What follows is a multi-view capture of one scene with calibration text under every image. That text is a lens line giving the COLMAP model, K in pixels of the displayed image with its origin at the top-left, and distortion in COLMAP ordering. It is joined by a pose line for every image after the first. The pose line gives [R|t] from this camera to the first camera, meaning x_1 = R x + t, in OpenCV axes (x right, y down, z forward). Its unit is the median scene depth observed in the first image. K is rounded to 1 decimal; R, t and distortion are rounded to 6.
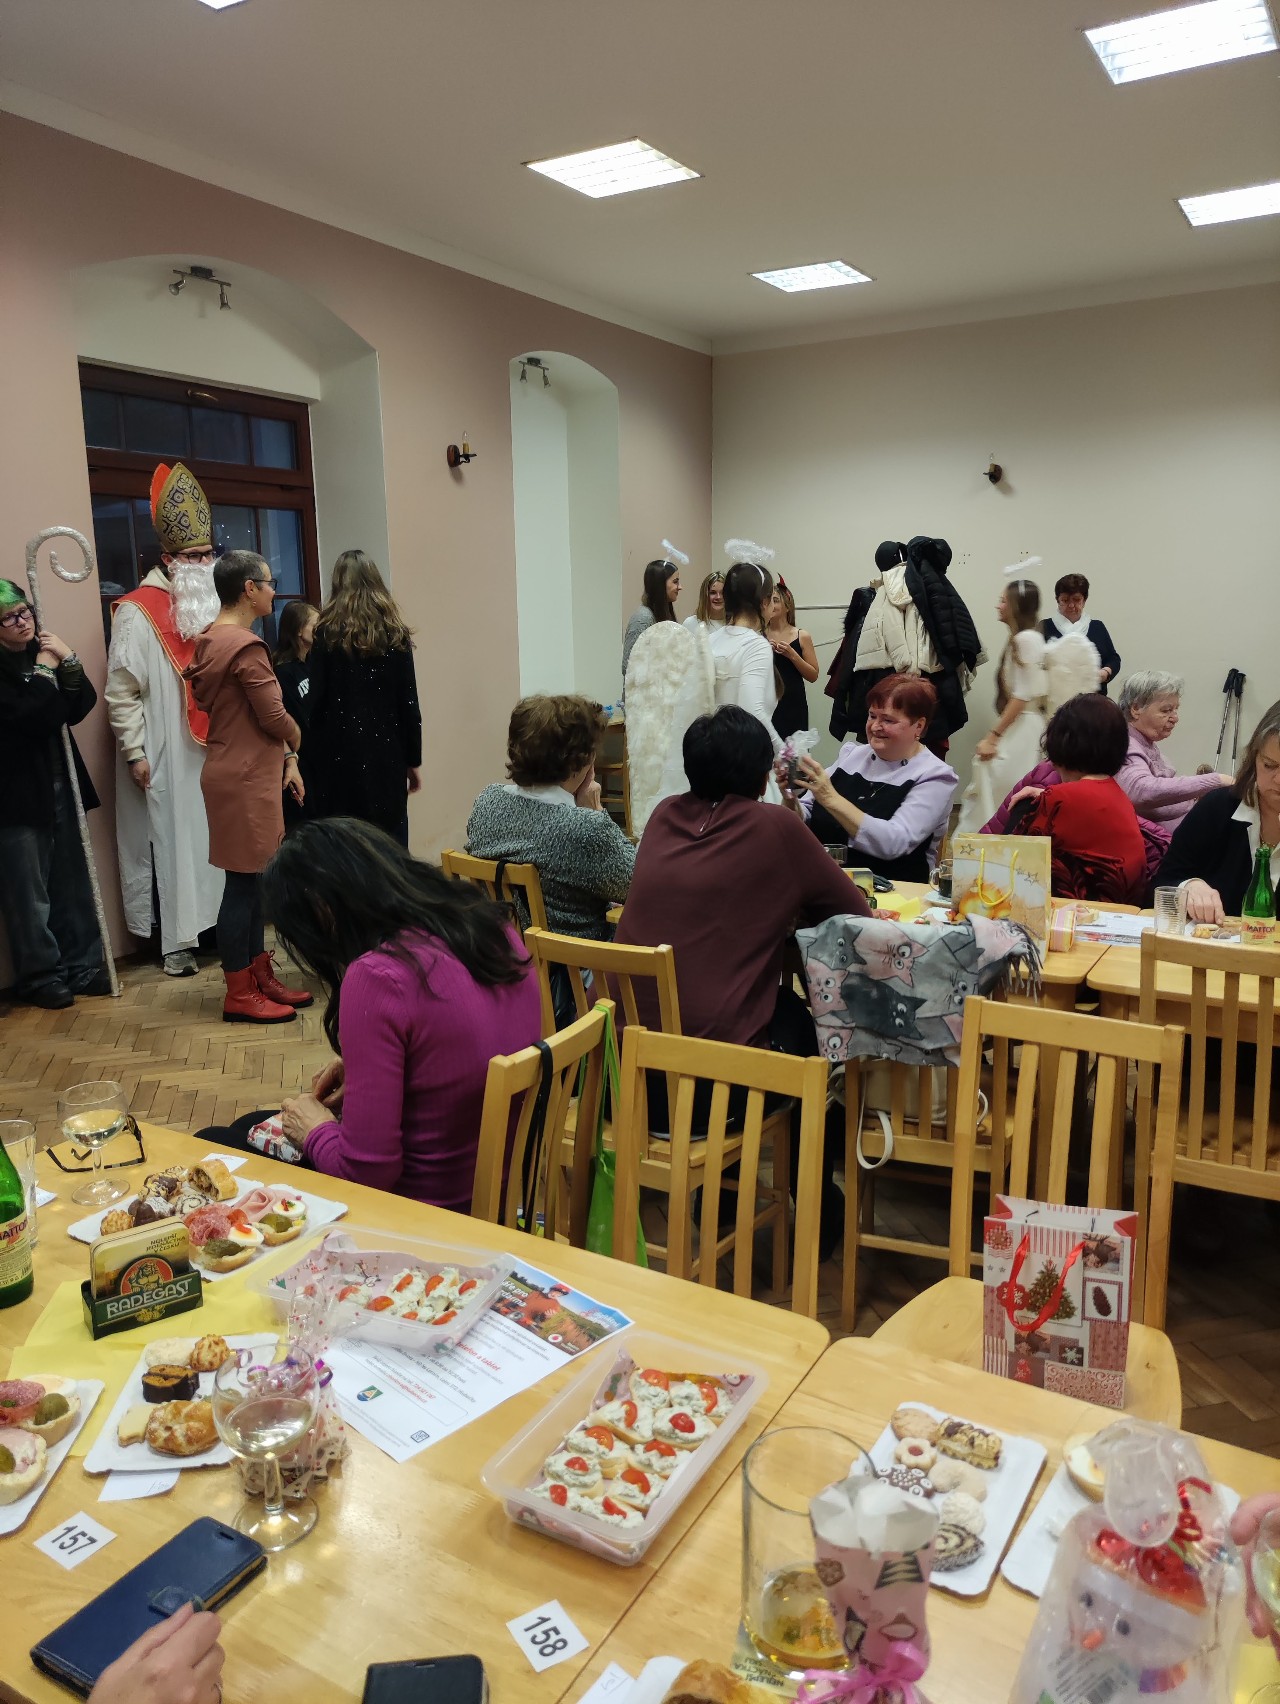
lens RADIAL K [[1238.0, 0, 662.5], [0, 1238.0, 837.4], [0, 0, 1]] dist [0.017983, -0.000496]
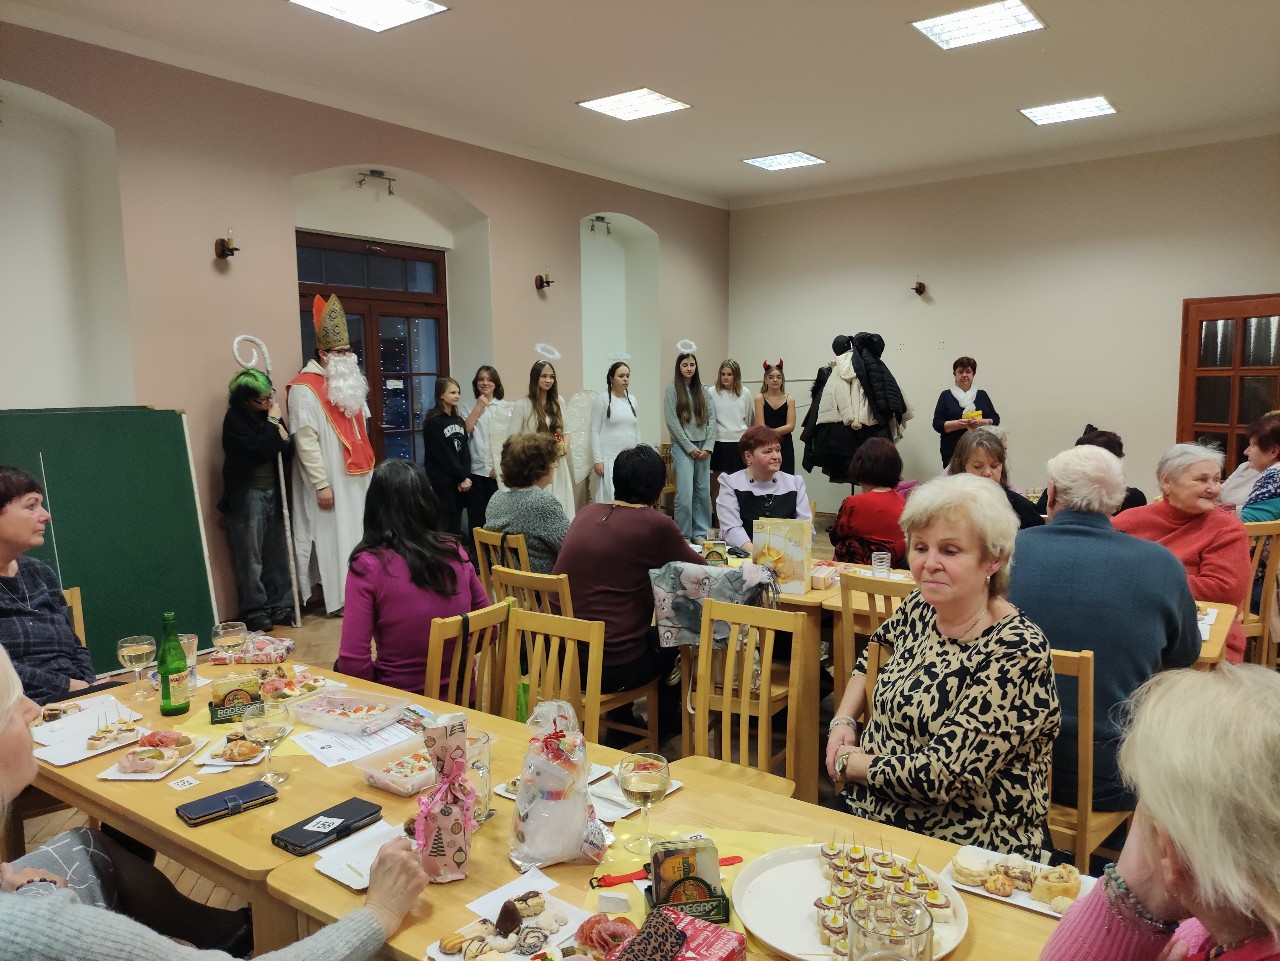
lens RADIAL K [[937.1, 0, 667.0], [0, 937.1, 484.7], [0, 0, 1]] dist [0.013752, 0.001606]
pose [[0.996141, 0.010504, -0.087135, 0.128849], [-0.016578, 0.997460, -0.069277, 0.024347], [0.086186, 0.070454, 0.993785, -0.159514]]
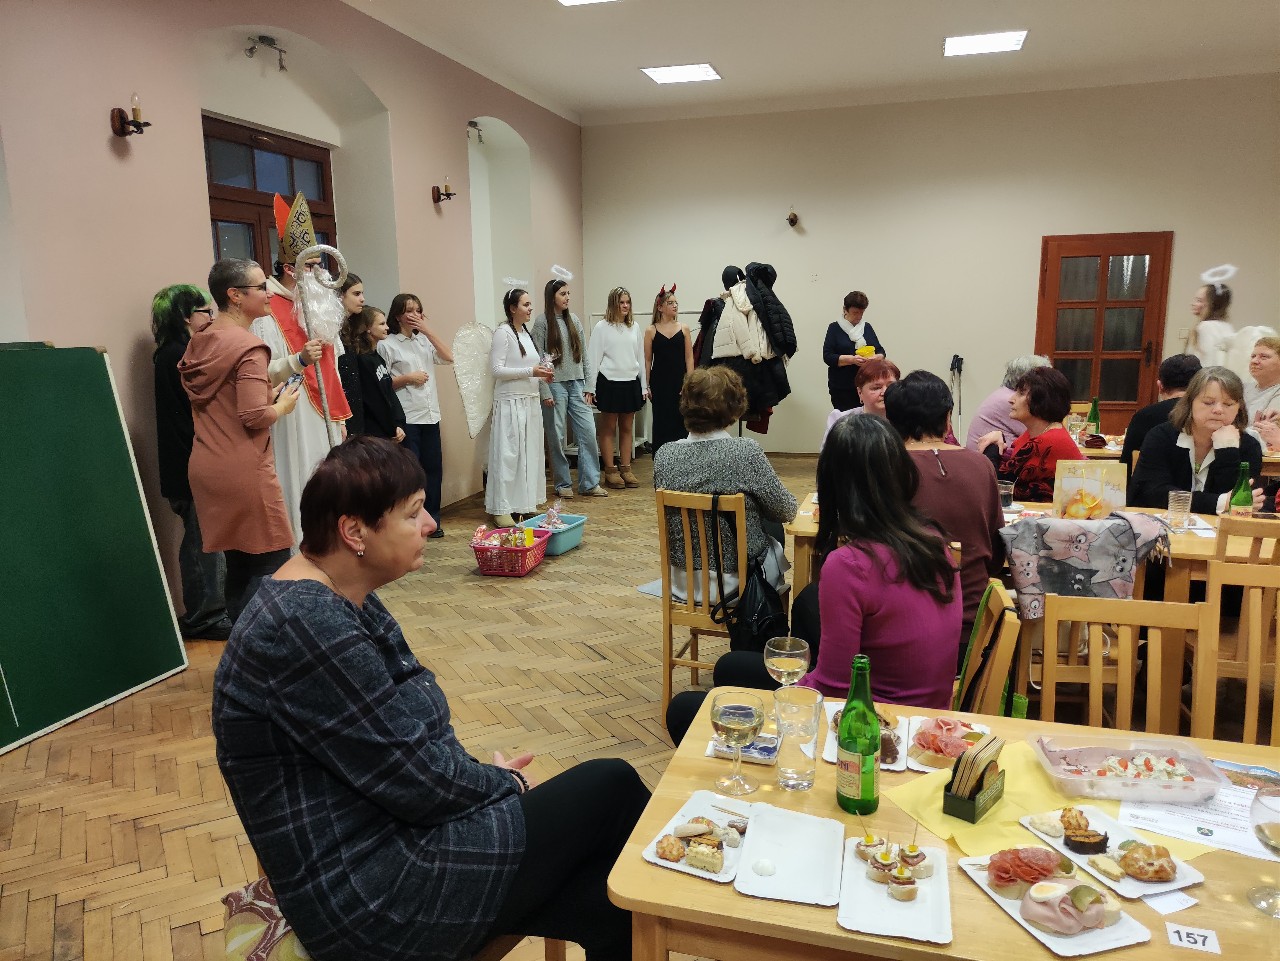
lens RADIAL K [[933.3, 0, 640.0], [0, 933.3, 480.5], [0, 0, 1]] dist [0.003856, -0.002426]
pose [[0.970697, -0.040307, 0.236902, -0.293621], [0.042316, 0.999098, -0.003400, 0.001890], [-0.236552, 0.013326, 0.971527, 0.020057]]
